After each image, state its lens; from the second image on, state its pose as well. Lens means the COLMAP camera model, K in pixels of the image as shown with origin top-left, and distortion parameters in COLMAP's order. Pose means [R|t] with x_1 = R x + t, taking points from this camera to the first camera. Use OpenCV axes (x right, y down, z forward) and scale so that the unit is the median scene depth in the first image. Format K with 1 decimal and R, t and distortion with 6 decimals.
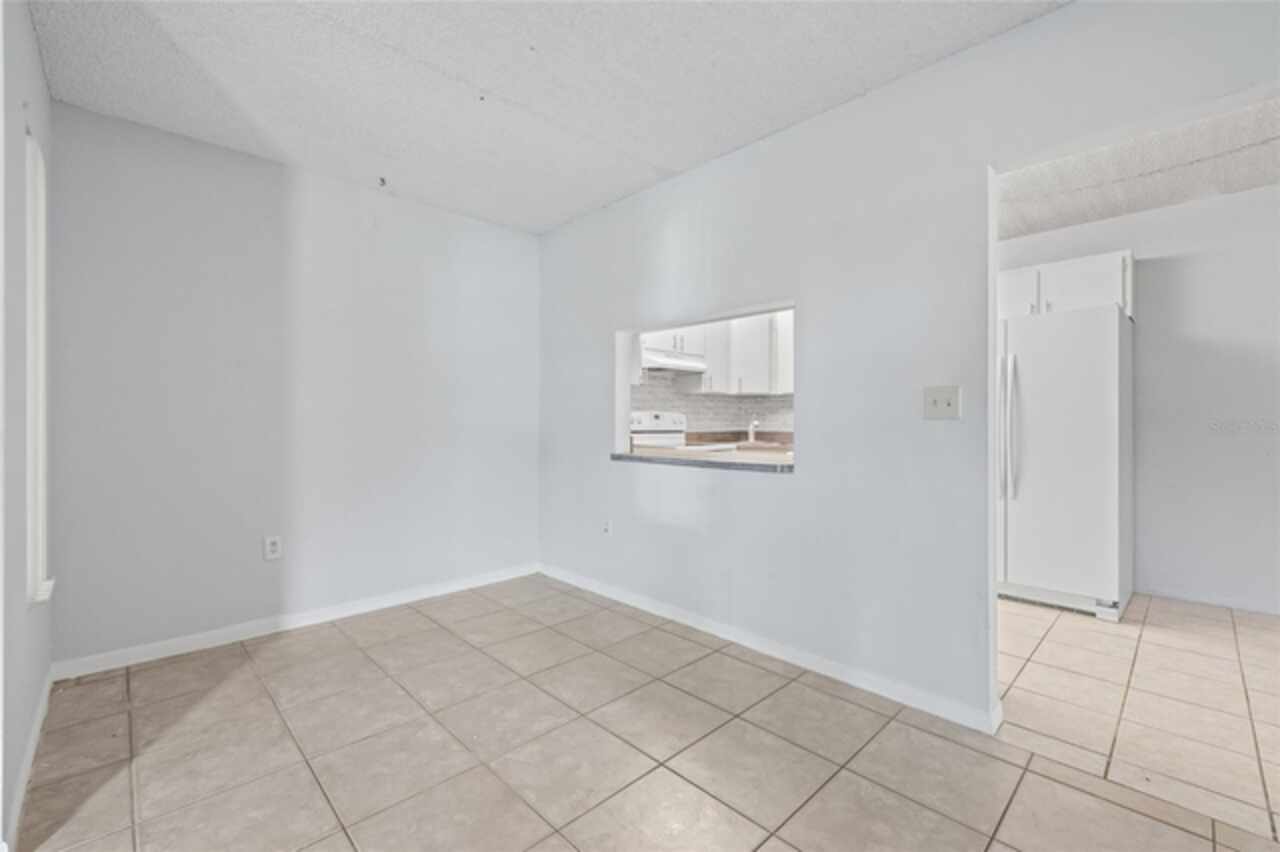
lens RADIAL K [[542.0, 0, 635.0], [0, 542.0, 421.8], [0, 0, 1]] dist [0.000011, 0.000218]
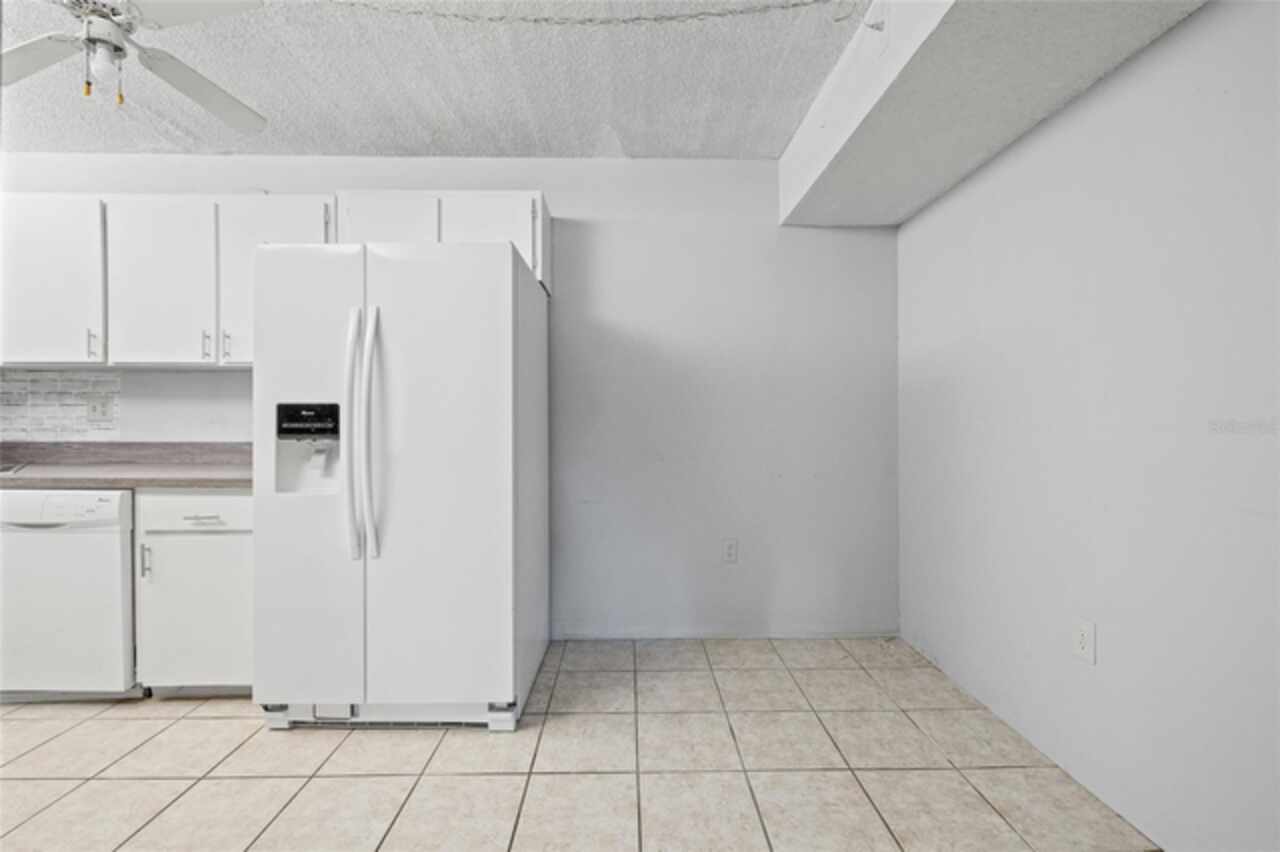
lens RADIAL K [[539.3, 0, 642.0], [0, 539.3, 422.8], [0, 0, 1]] dist [-0.001534, 0.000107]
pose [[0.673633, -0.002730, 0.739061, 0.467181], [0.001172, 0.999996, 0.002626, -0.002650], [-0.739065, -0.000903, 0.673633, 0.405953]]
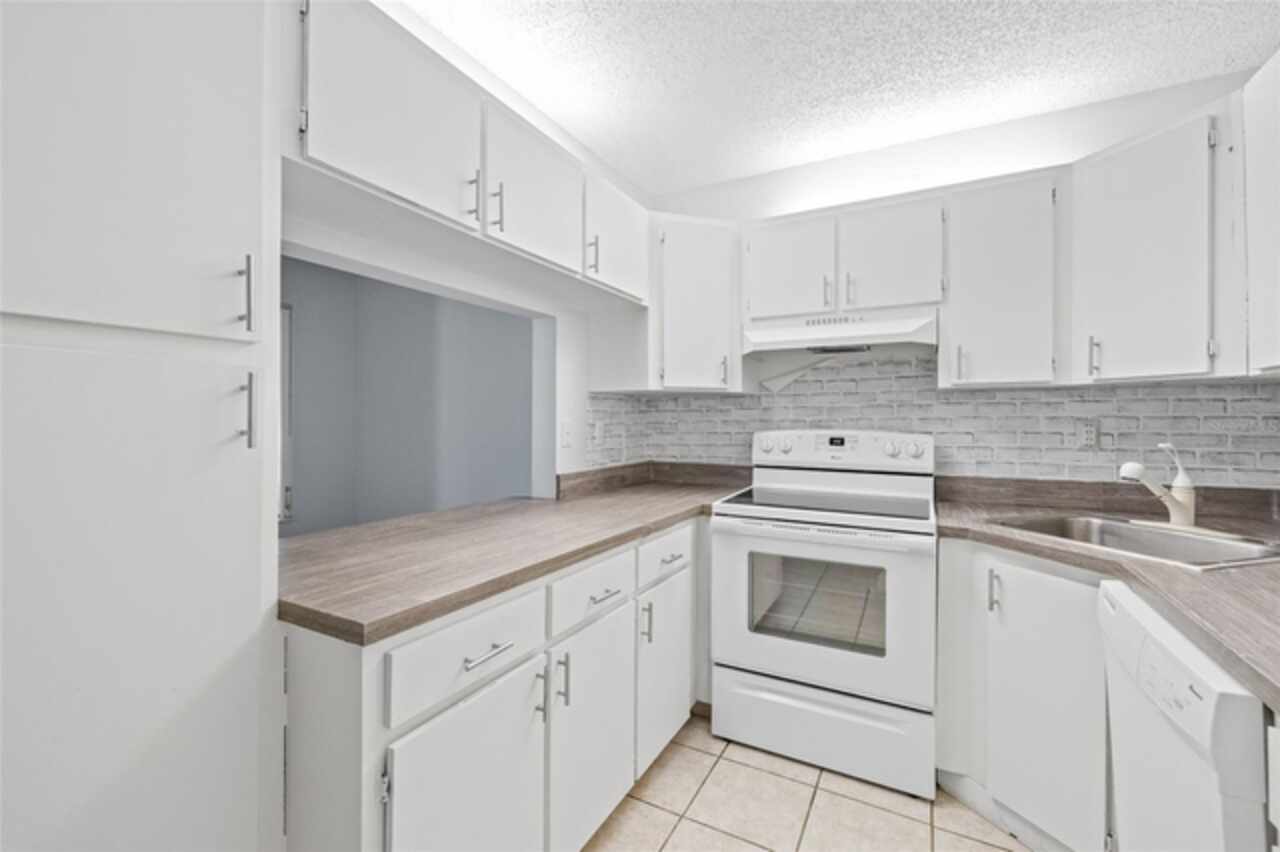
lens RADIAL K [[542.0, 0, 635.0], [0, 542.0, 421.8], [0, 0, 1]] dist [0.000011, 0.000218]
pose [[0.300673, 0.002875, -0.953723, 0.669181], [-0.004690, 0.999988, 0.001536, -0.039005], [0.953716, 0.004011, 0.300683, 0.929250]]
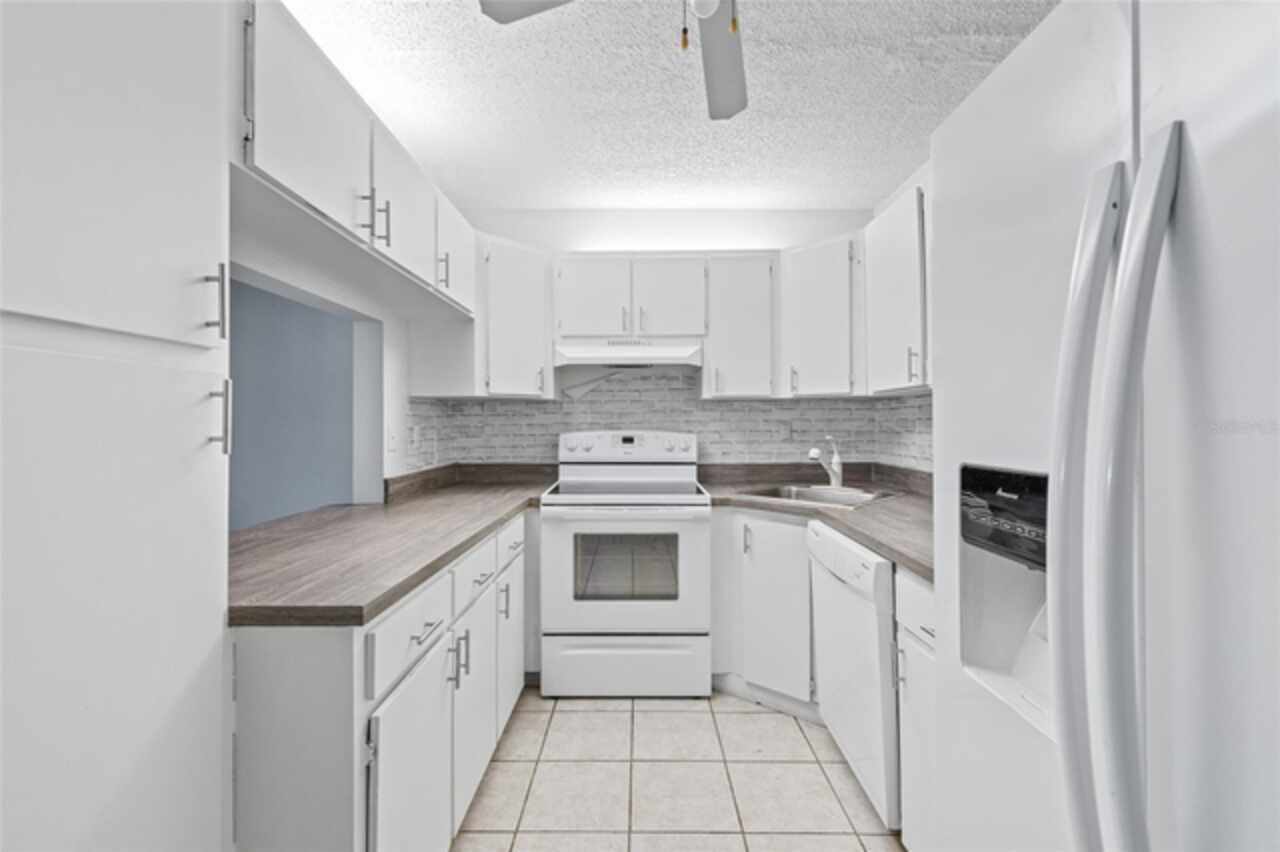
lens RADIAL K [[539.3, 0, 642.0], [0, 539.3, 422.8], [0, 0, 1]] dist [-0.001534, 0.000107]
pose [[0.720301, -0.003701, -0.693651, 0.694231], [0.002560, 0.999993, -0.002677, -0.038905], [0.693657, 0.000152, 0.720306, 0.777499]]
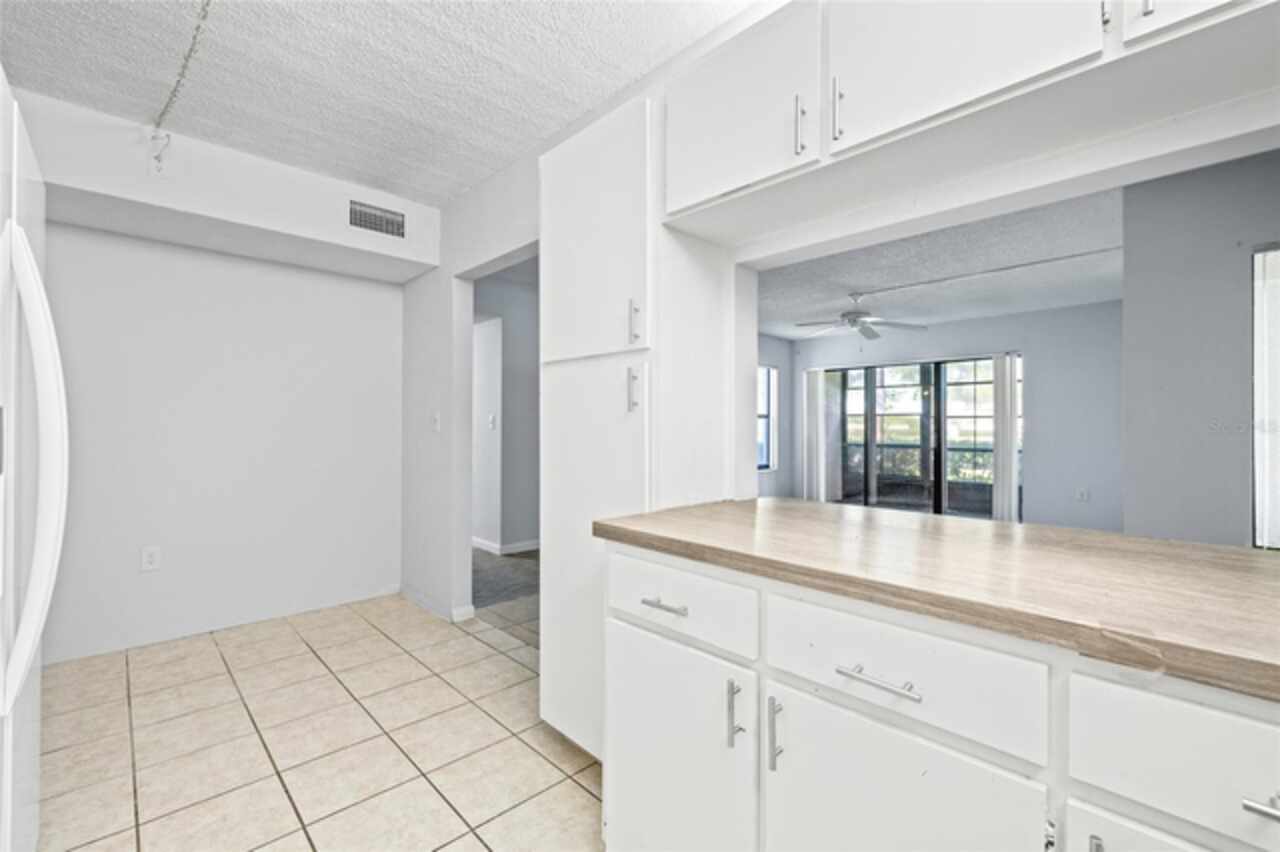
lens RADIAL K [[545.0, 0, 640.0], [0, 545.0, 426.0], [0, 0, 1]] dist [0.001500, 0.000344]
pose [[-0.999972, -0.003478, -0.006663, 0.346639], [-0.003474, 0.999994, -0.000652, -0.011824], [0.006665, -0.000628, -0.999978, 1.294812]]
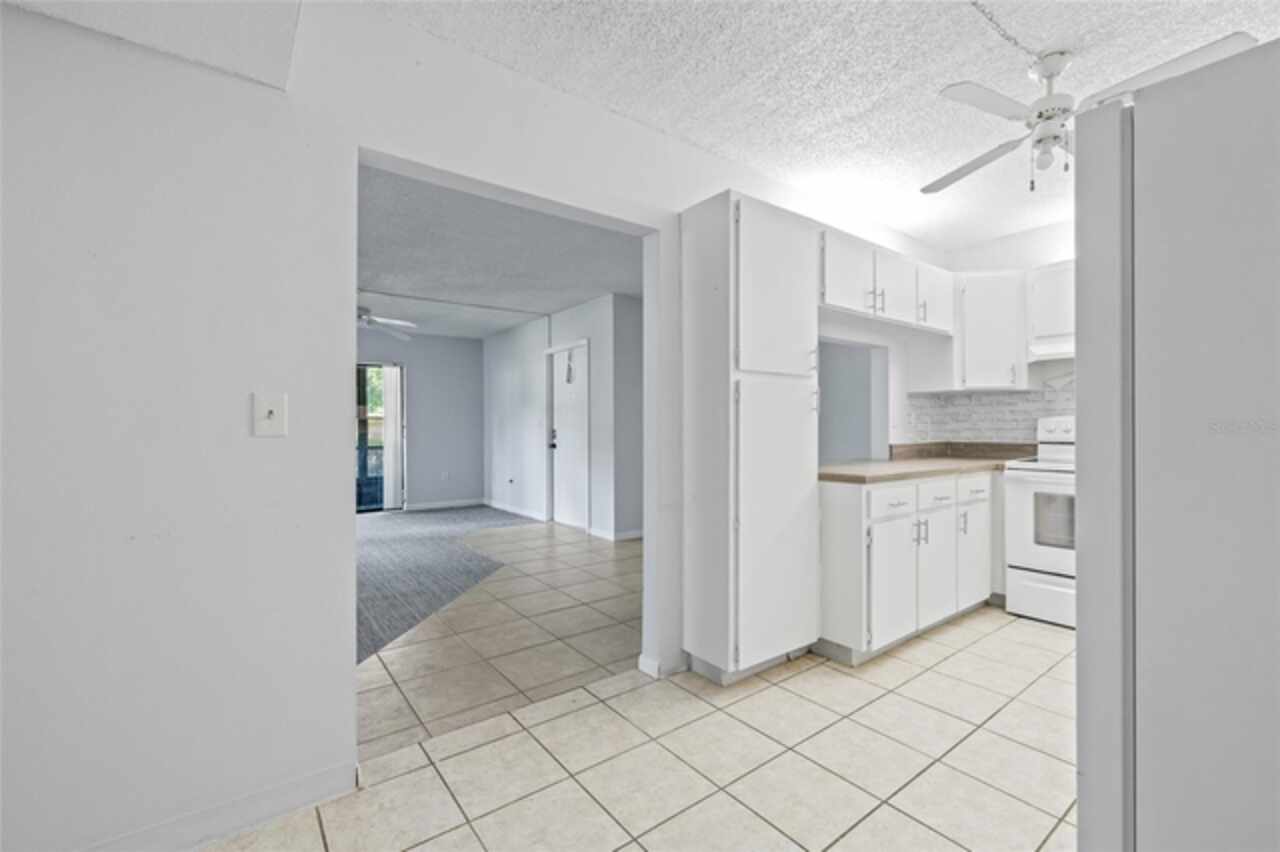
lens RADIAL K [[545.0, 0, 640.0], [0, 545.0, 426.0], [0, 0, 1]] dist [0.001500, 0.000344]
pose [[-0.117051, -0.003703, -0.993119, 1.144225], [0.002722, 0.999988, -0.004049, -0.005349], [0.993122, -0.003177, -0.117039, 0.668859]]
